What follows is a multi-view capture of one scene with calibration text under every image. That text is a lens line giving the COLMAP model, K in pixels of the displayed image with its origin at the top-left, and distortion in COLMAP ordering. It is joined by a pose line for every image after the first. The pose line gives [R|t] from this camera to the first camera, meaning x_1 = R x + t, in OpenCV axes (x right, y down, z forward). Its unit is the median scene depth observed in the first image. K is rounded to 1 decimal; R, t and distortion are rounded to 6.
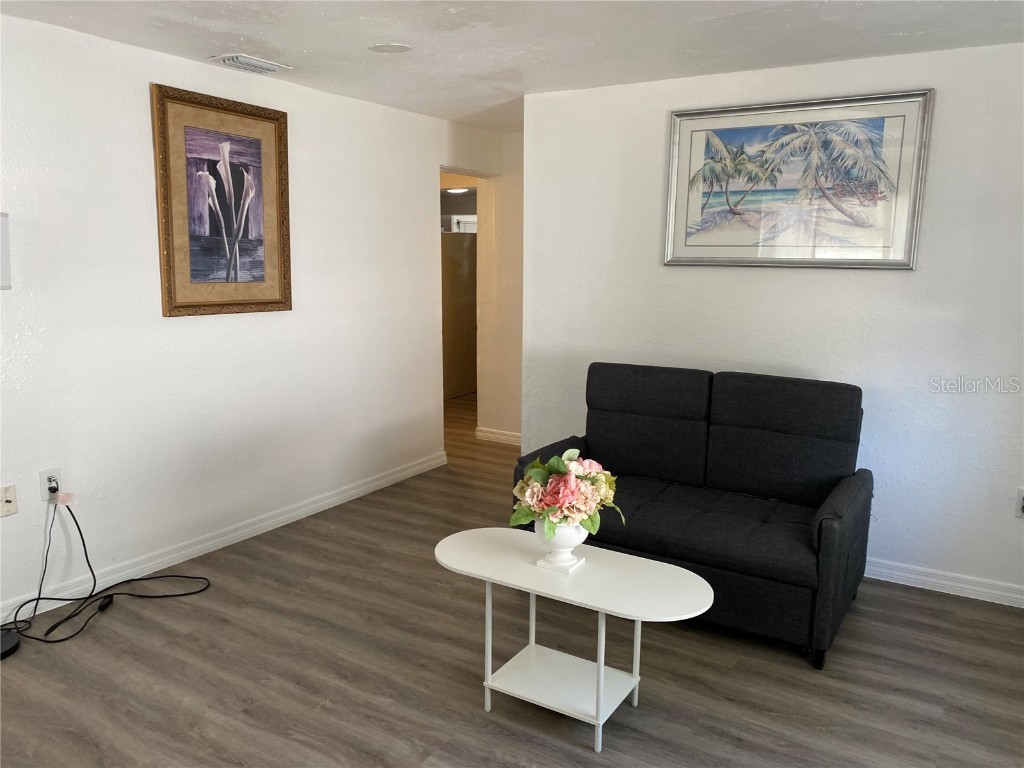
lens RADIAL K [[789.3, 0, 504.6], [0, 789.3, 384.7], [0, 0, 1]] dist [0.058387, -0.056607]
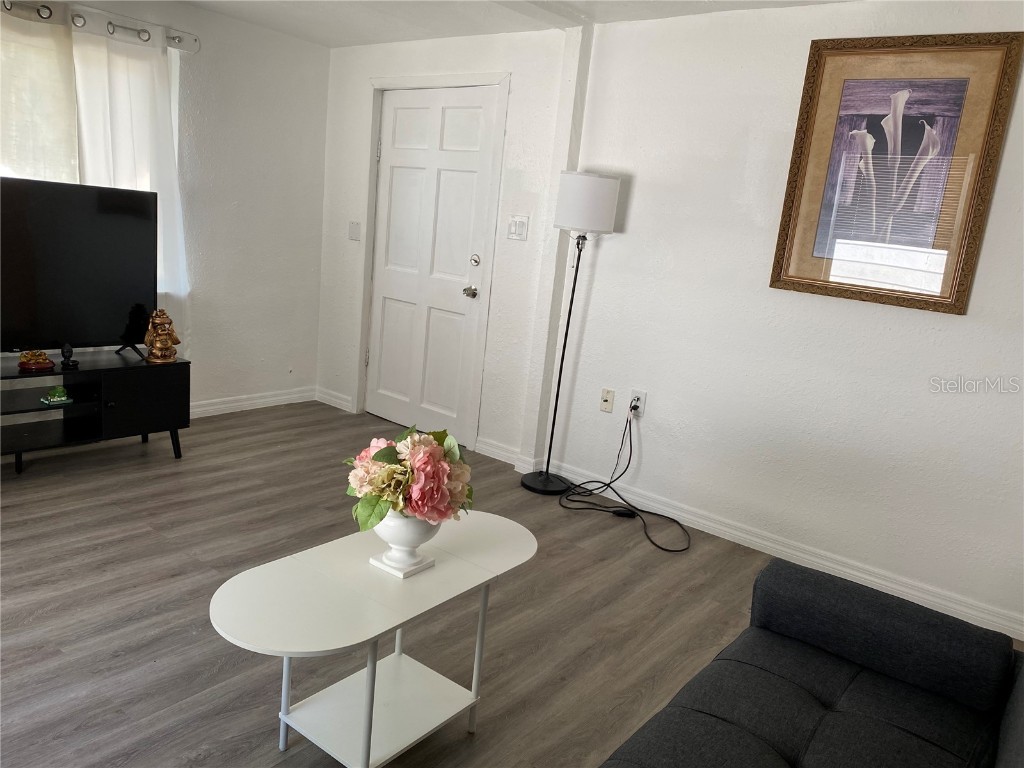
lens RADIAL K [[789.3, 0, 507.7], [0, 789.3, 375.8], [0, 0, 1]] dist [0.058387, -0.056607]
pose [[-0.094245, 0.179365, -0.979258, 0.559858], [-0.263132, 0.944168, 0.198262, -0.091294], [0.960145, 0.276360, -0.041786, 0.766991]]
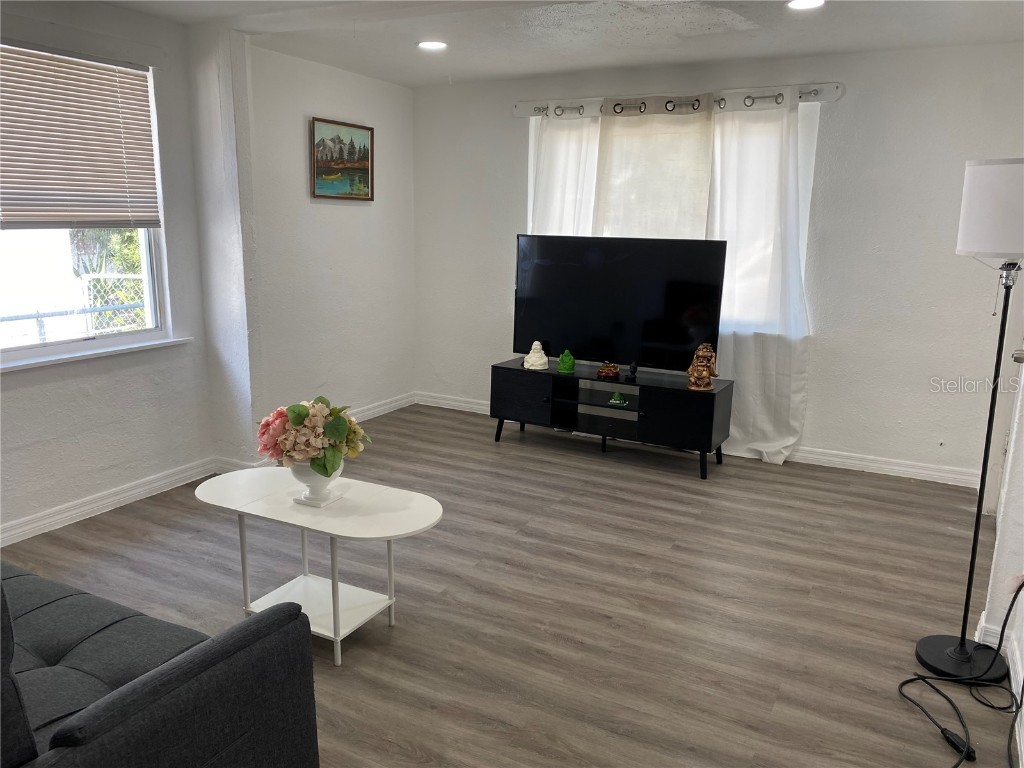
lens RADIAL K [[789.3, 0, 506.1], [0, 789.3, 391.2], [0, 0, 1]] dist [0.058387, -0.056607]
pose [[-0.997827, -0.005654, -0.065646, -0.075203], [-0.030023, 0.925881, 0.376621, -0.217135], [0.058651, 0.377773, -0.924039, 1.367727]]
